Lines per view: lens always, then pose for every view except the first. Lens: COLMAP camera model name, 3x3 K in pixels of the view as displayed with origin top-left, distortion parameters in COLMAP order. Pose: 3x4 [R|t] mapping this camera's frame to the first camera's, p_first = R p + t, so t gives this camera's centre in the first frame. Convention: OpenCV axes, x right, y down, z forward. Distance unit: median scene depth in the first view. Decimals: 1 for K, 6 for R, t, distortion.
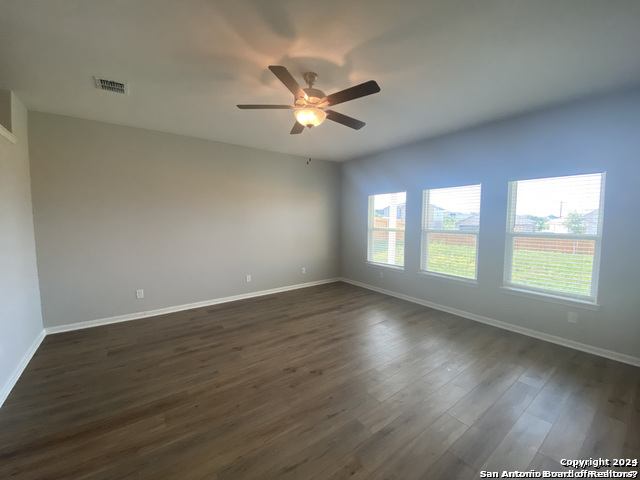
lens RADIAL K [[259.5, 0, 319.1], [0, 259.5, 240.1], [0, 0, 1]] dist [0.026079, -0.022718]
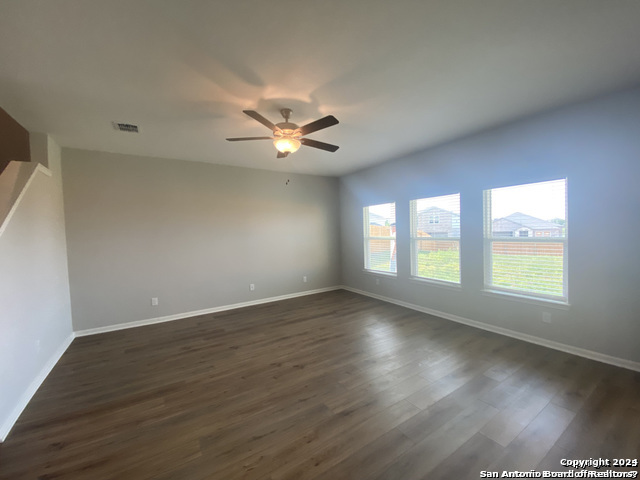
lens RADIAL K [[259.5, 0, 319.1], [0, 259.5, 240.1], [0, 0, 1]] dist [0.026079, -0.022718]
pose [[0.997216, -0.029356, -0.068549, 0.135002], [0.026392, 0.998693, -0.043758, 0.009462], [0.069744, 0.041827, 0.996688, -0.110668]]
